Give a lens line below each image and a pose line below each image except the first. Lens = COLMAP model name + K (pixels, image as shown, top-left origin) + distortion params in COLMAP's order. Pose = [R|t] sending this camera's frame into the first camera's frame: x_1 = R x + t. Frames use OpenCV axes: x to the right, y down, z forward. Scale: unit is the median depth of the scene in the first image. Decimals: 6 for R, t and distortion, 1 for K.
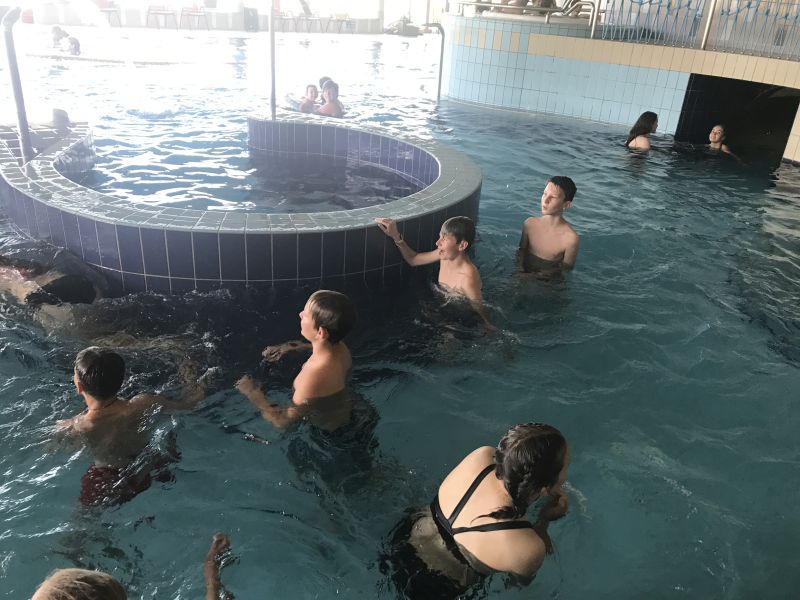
lens RADIAL K [[649.6, 0, 400.0], [0, 649.6, 300.0], [0, 0, 1]] dist [-0.002973, 0.008166]
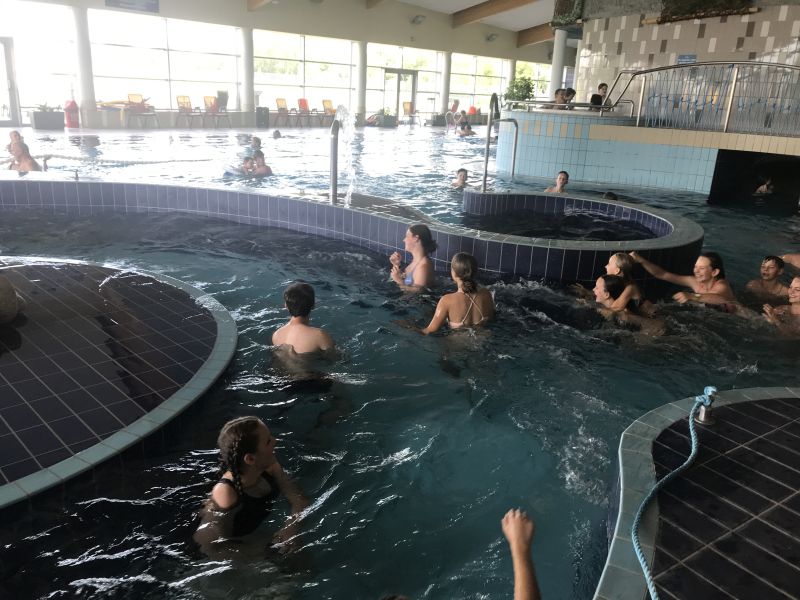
lens RADIAL K [[645.7, 0, 377.6], [0, 645.7, 297.7], [0, 0, 1]] dist [0.001473, -0.005915]
pose [[0.973227, -0.087194, 0.212663, -0.514412], [0.111868, 0.987959, -0.106877, 0.021983], [-0.200783, 0.127806, 0.971263, -0.121654]]
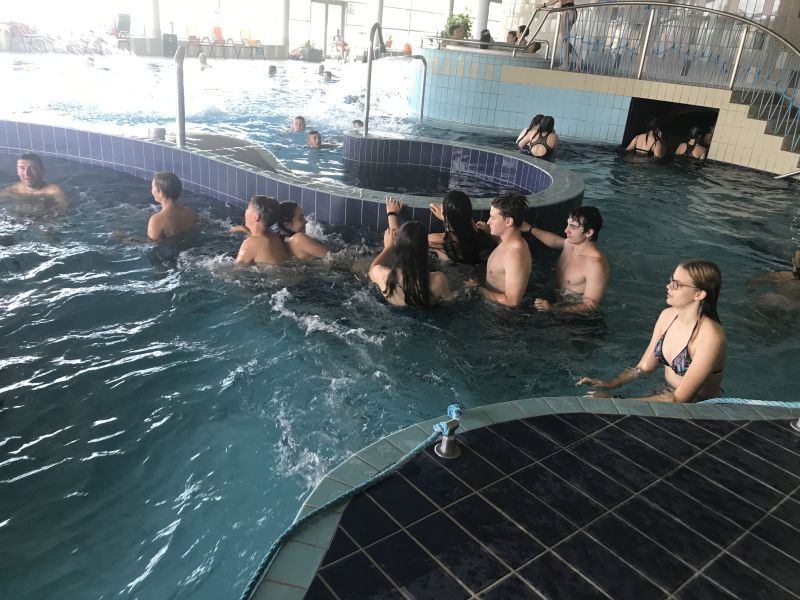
lens RADIAL K [[649.6, 0, 400.0], [0, 649.6, 300.0], [0, 0, 1]] dist [-0.002973, 0.008166]
pose [[0.946275, -0.106219, 0.305420, -0.392435], [0.113736, 0.993487, -0.006870, 0.009529], [-0.302701, 0.041238, 0.952193, -0.072741]]
